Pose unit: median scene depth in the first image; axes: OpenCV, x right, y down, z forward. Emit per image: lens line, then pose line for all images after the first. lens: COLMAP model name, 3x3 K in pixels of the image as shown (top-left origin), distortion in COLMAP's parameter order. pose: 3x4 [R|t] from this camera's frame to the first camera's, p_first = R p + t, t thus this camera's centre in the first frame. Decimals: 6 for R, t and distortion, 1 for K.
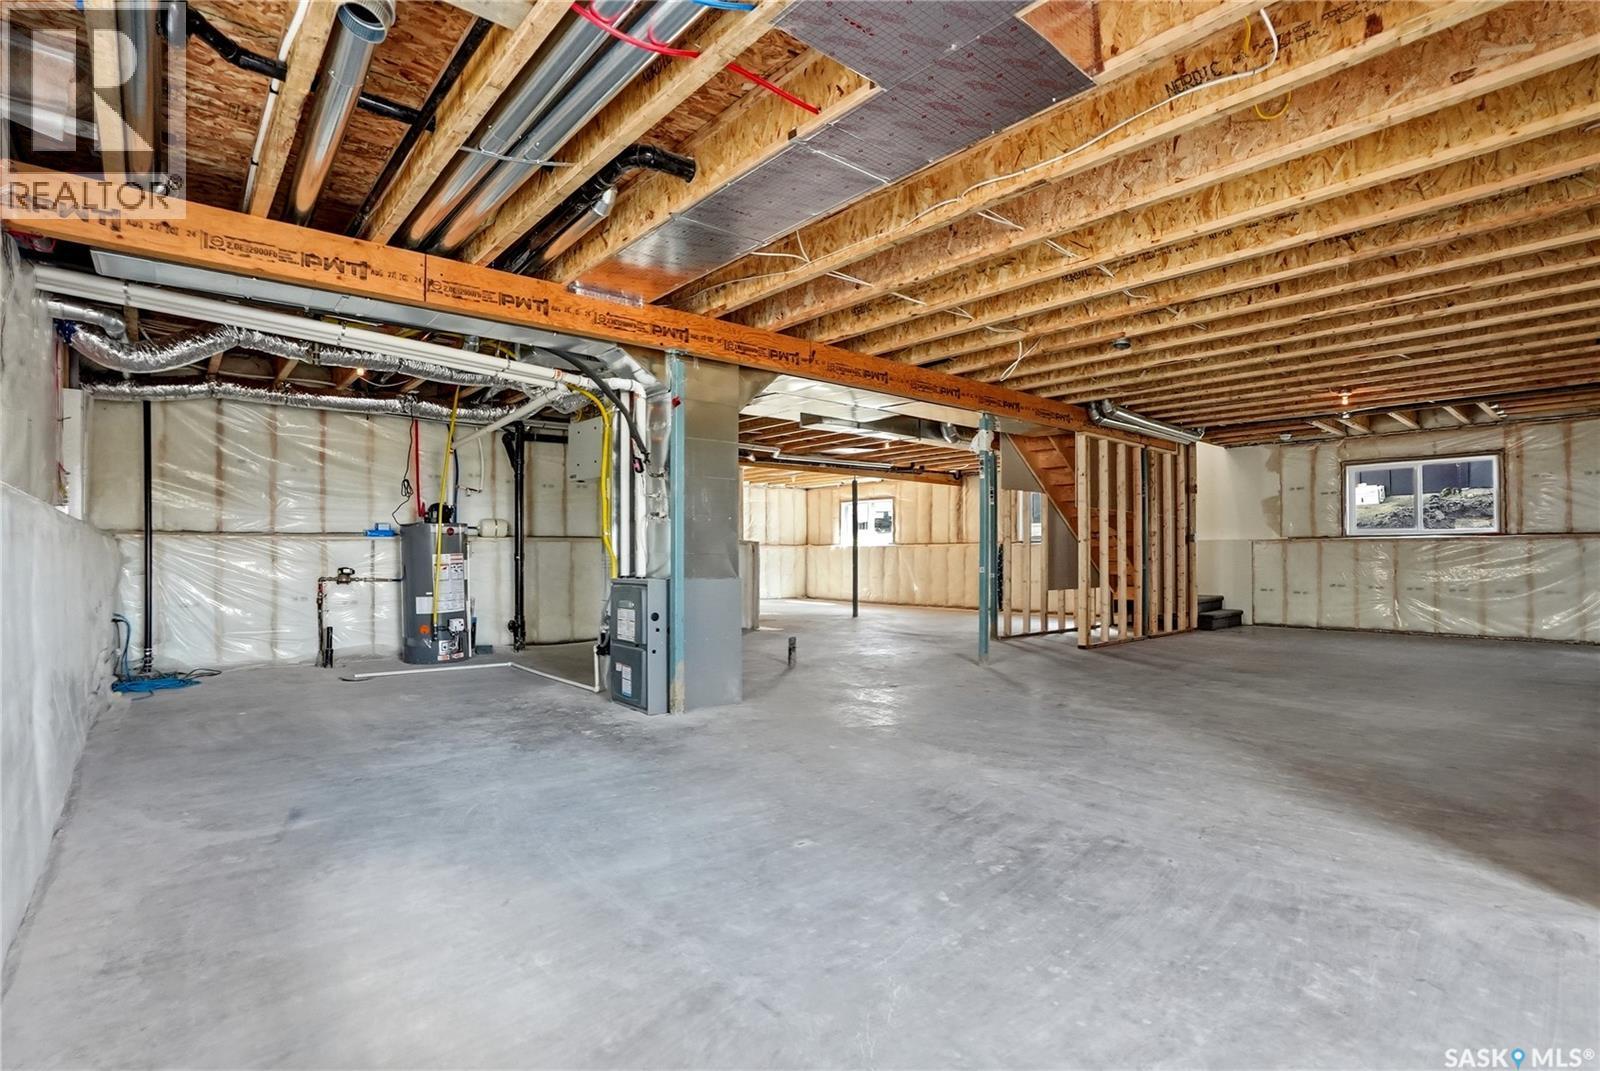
lens RADIAL K [[813.4, 0, 791.9], [0, 813.4, 551.4], [0, 0, 1]] dist [-0.001085, 0.000176]
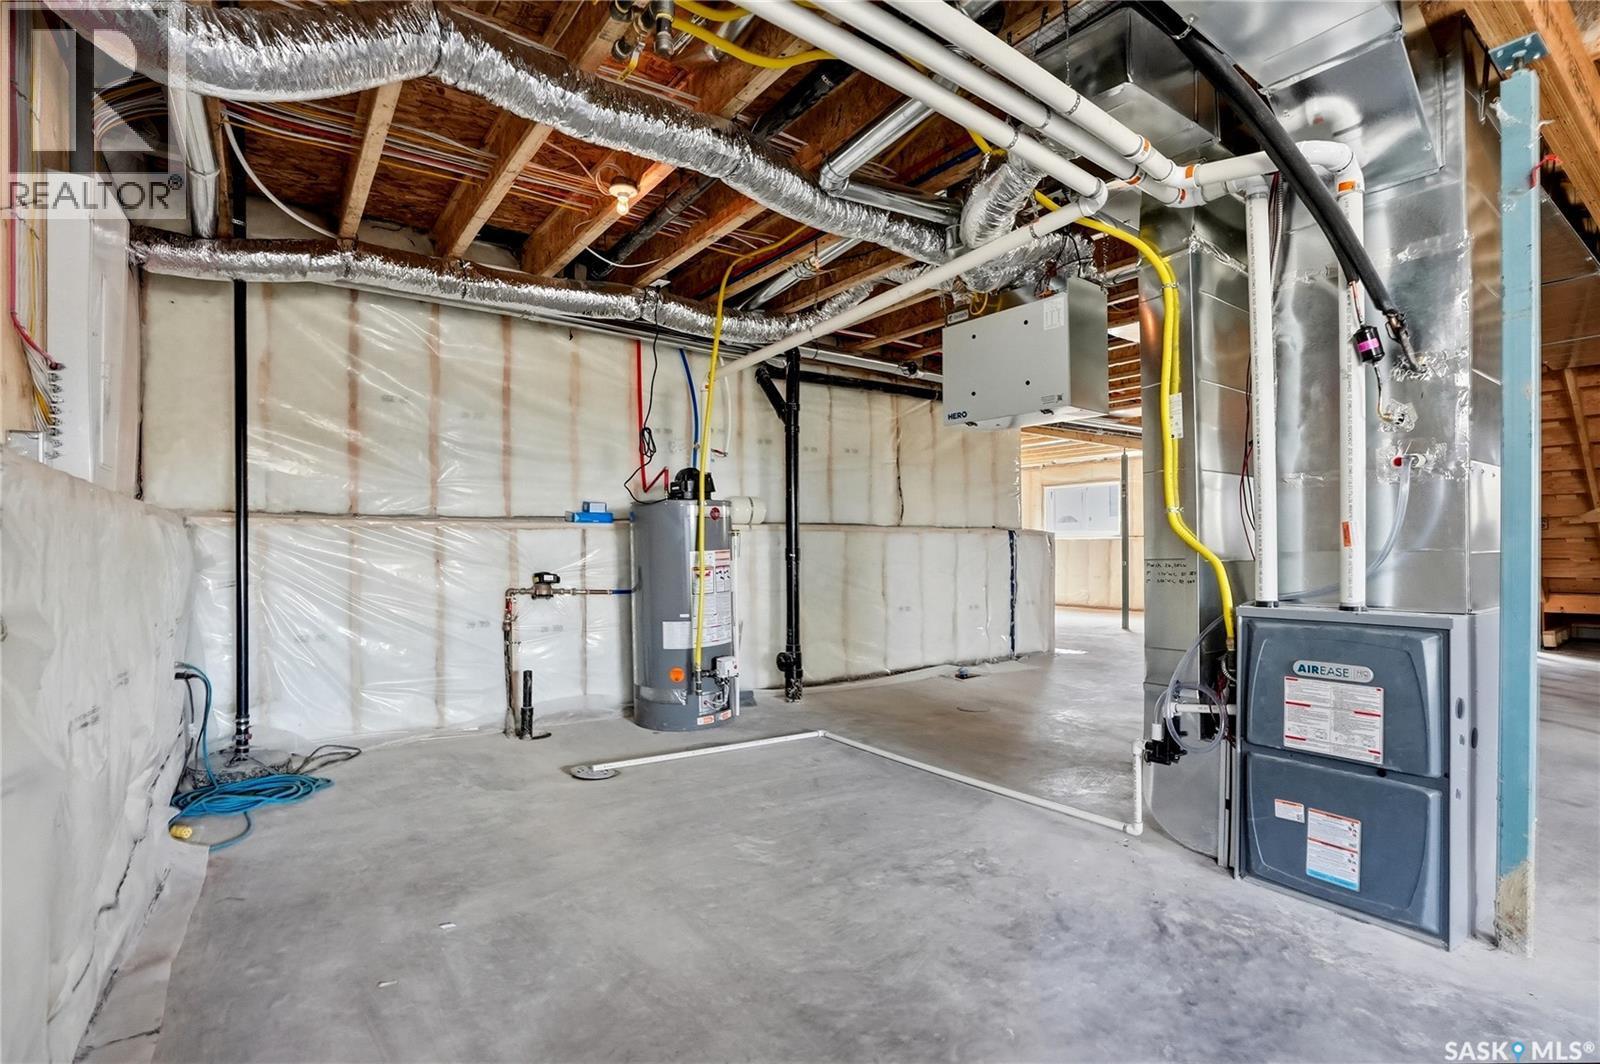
lens RADIAL K [[759.9, 0, 795.4], [0, 759.9, 551.2], [0, 0, 1]] dist [-0.030694, 0.000570]
pose [[0.999248, -0.000860, -0.038753, -0.339814], [0.001156, 0.999970, 0.007616, -0.000450], [0.038745, -0.007655, 0.999220, 0.435201]]
